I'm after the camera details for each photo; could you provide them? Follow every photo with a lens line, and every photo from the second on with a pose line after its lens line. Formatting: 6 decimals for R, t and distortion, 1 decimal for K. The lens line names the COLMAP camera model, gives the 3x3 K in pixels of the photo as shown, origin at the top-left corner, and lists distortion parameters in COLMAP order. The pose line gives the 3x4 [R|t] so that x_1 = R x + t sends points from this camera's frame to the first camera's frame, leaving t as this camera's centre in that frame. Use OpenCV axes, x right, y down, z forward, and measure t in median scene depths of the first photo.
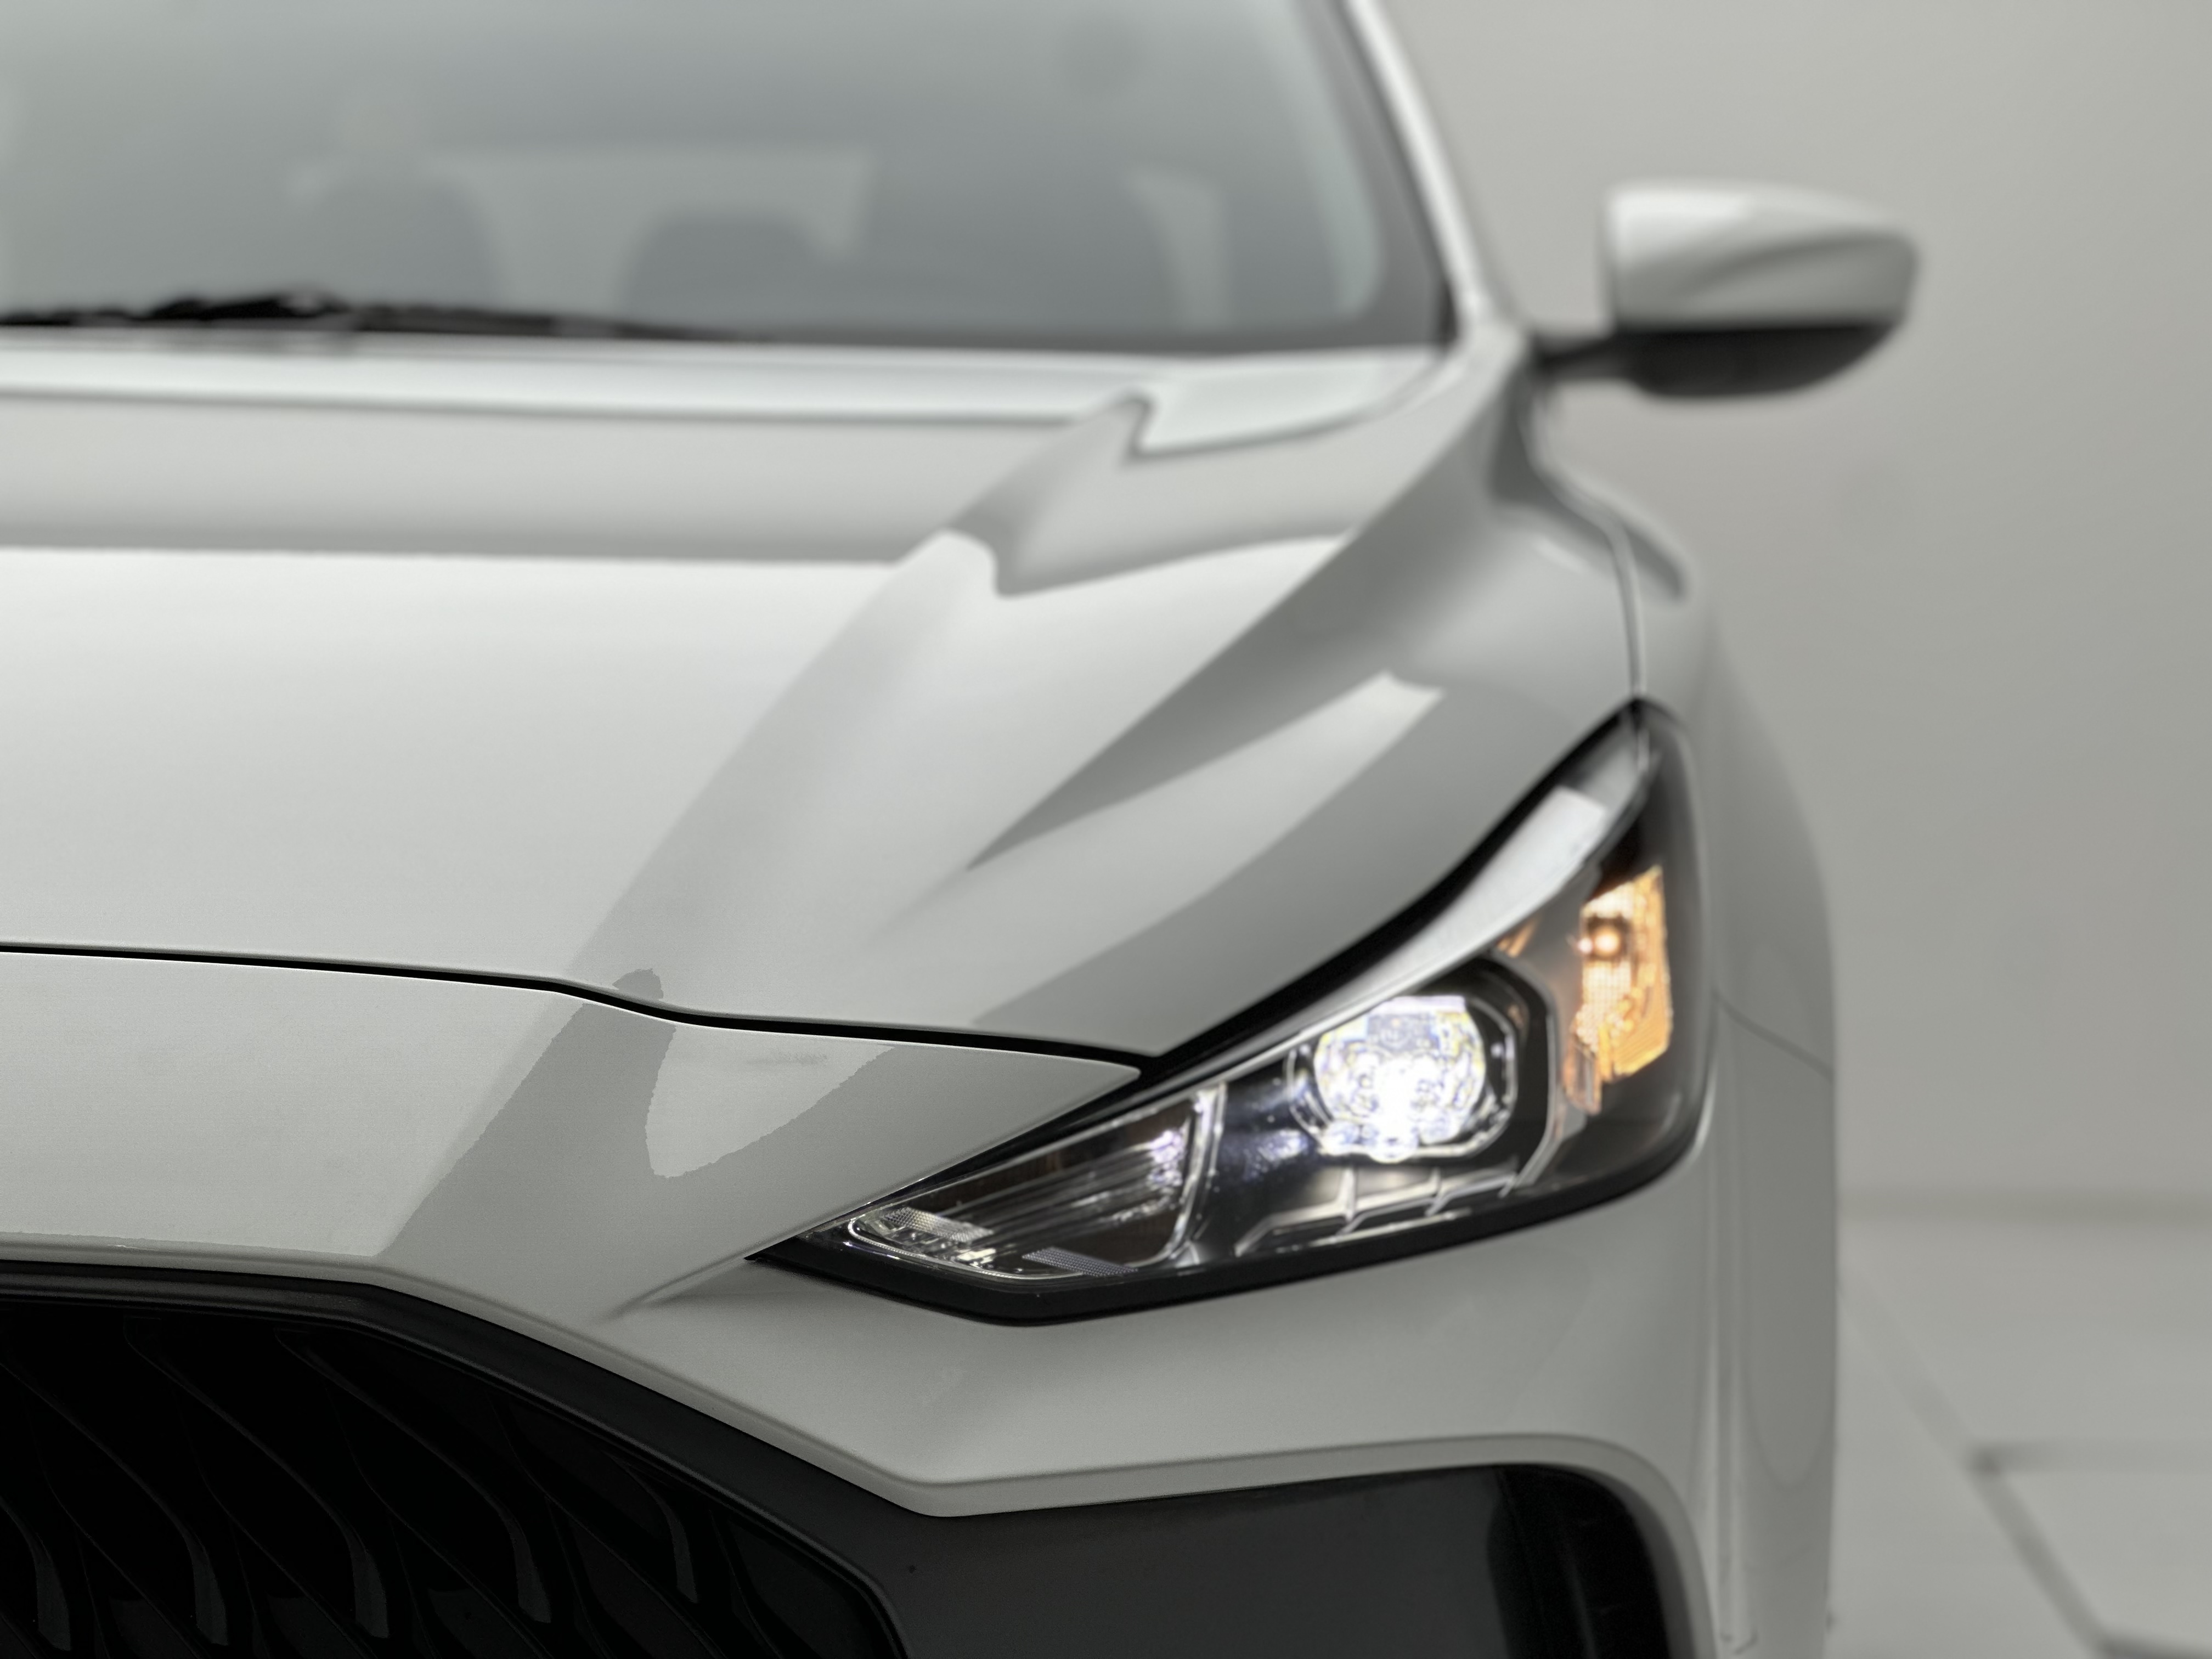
lens RADIAL K [[4968.8, 0, 1106.0], [0, 4968.8, 829.5], [0, 0, 1]] dist [-0.629627, 20.149407]
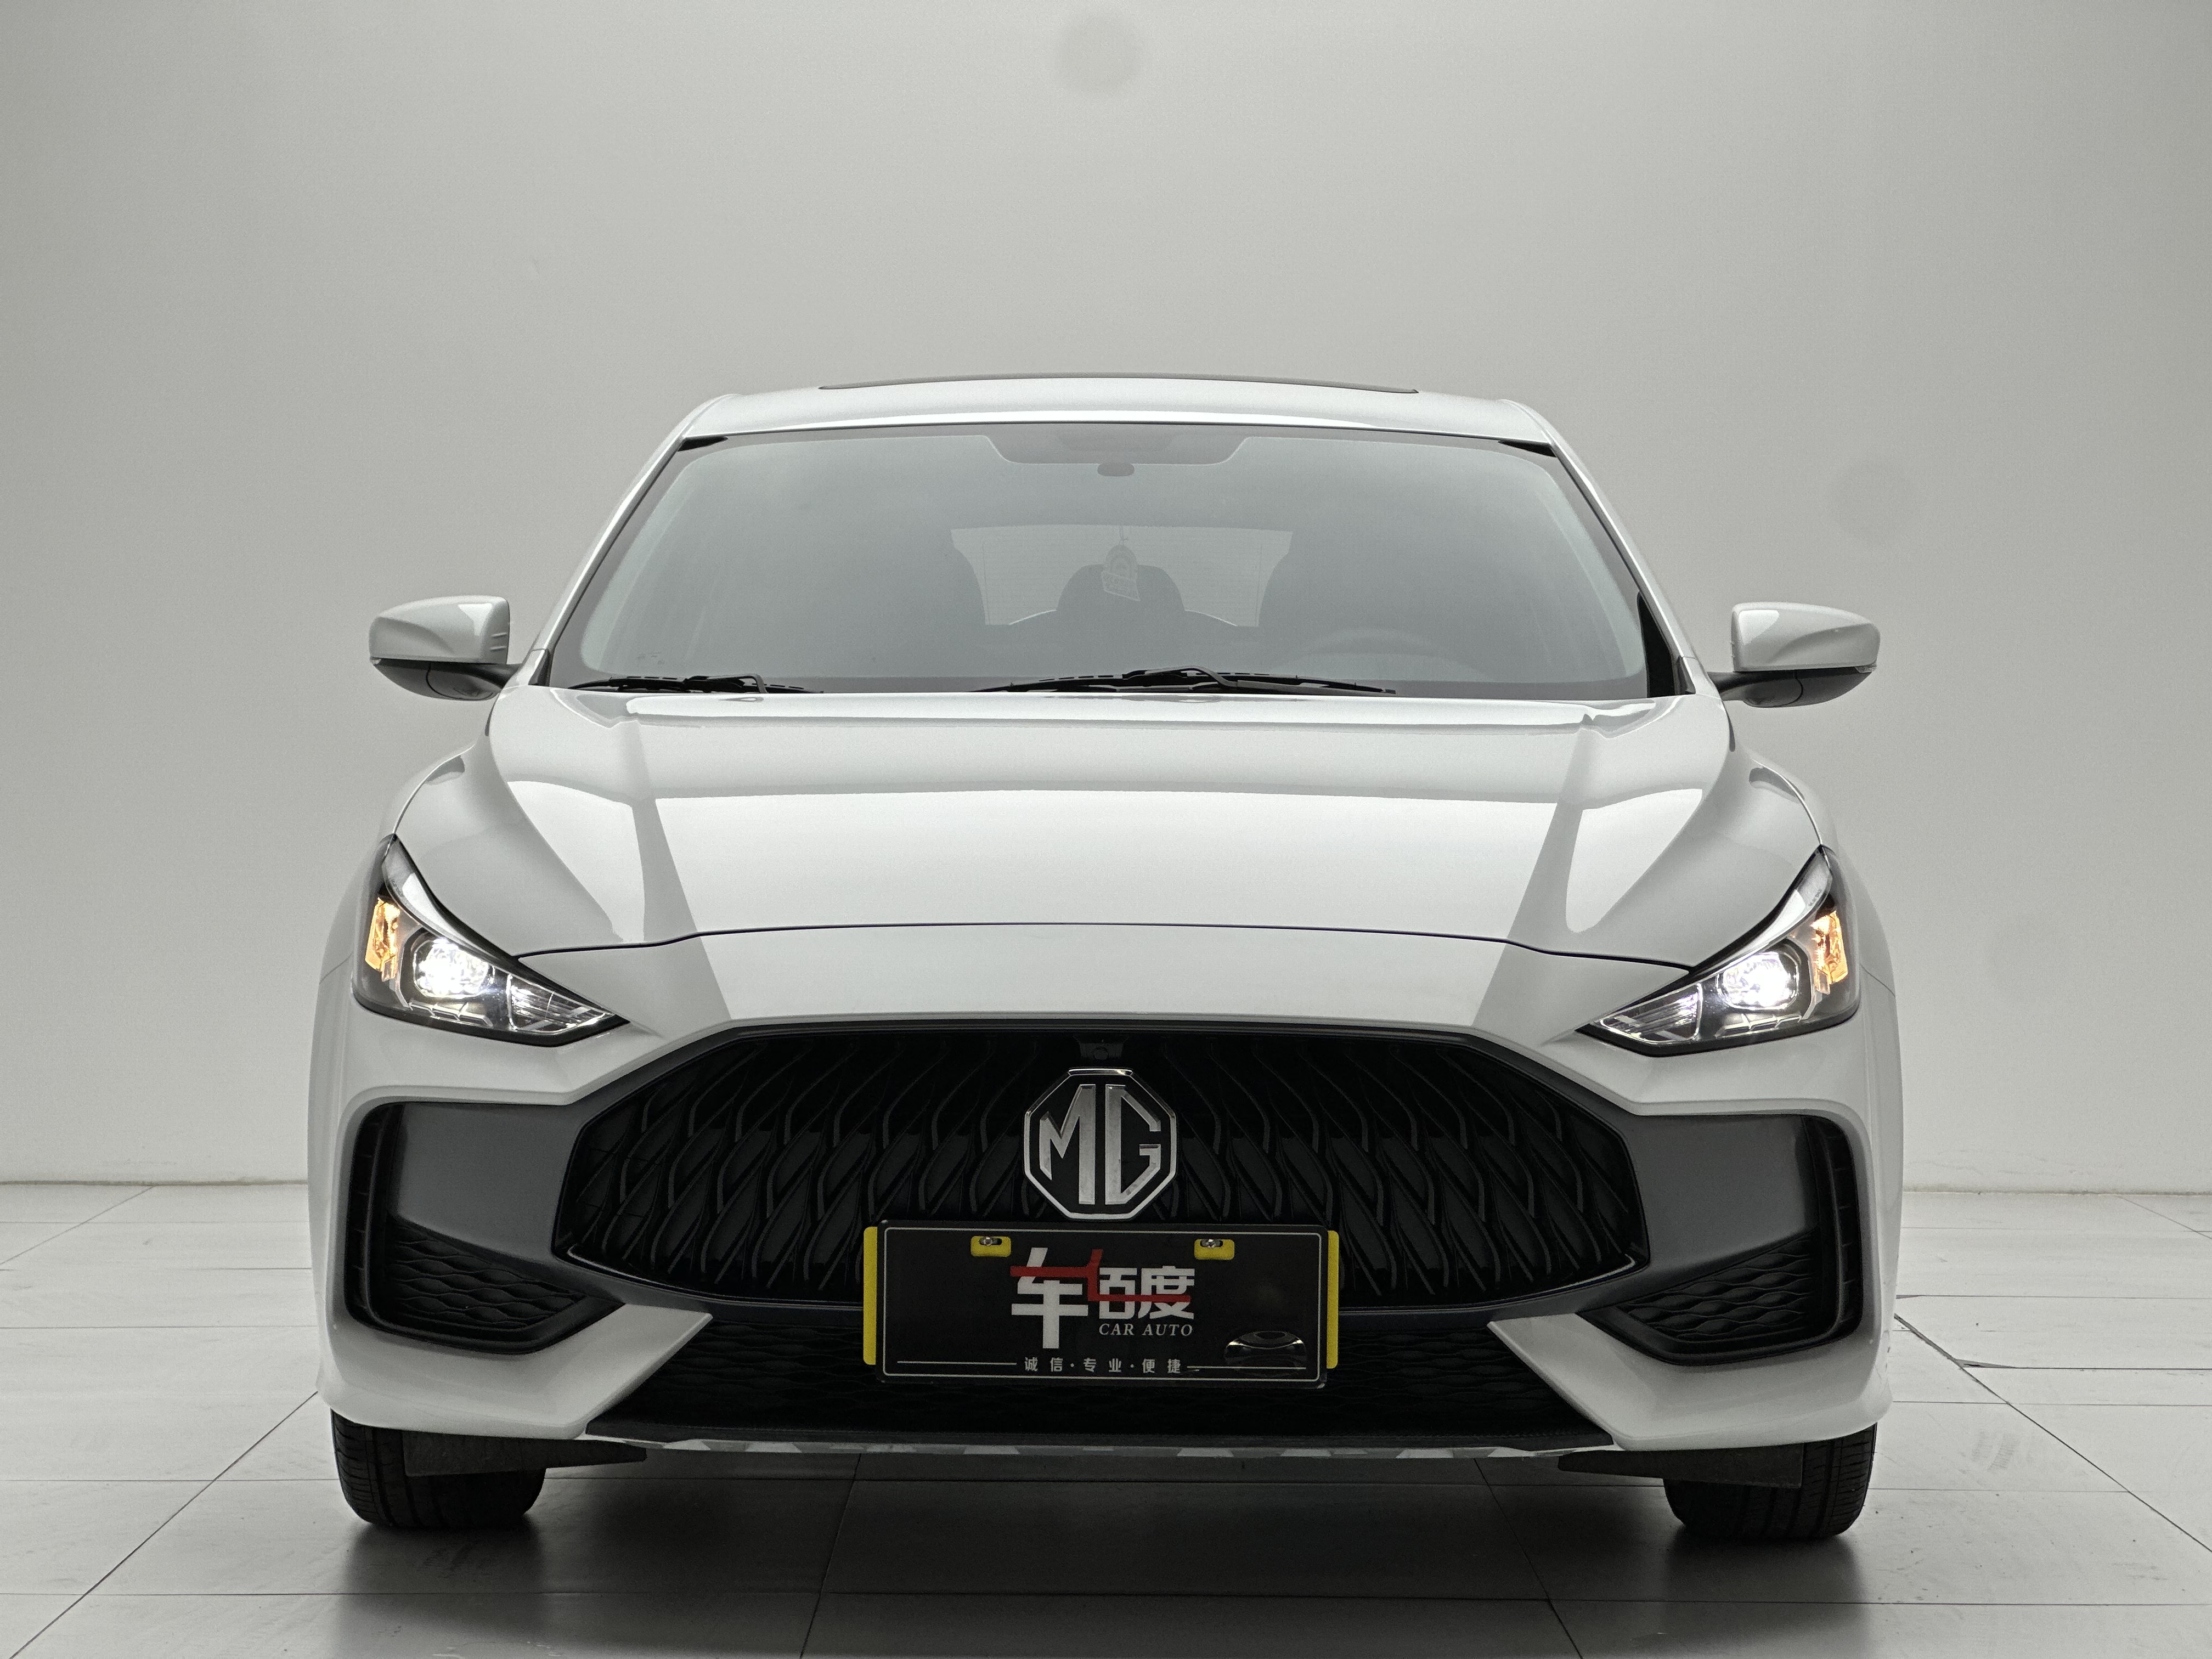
lens RADIAL K [[4968.8, 0, 1106.0], [0, 4968.8, 829.5], [0, 0, 1]] dist [-0.629627, 20.149407]
pose [[0.998631, -0.001558, 0.052282, -0.453267], [0.003324, 0.999426, -0.033713, 0.056939], [-0.052200, 0.033840, 0.998063, -1.767502]]
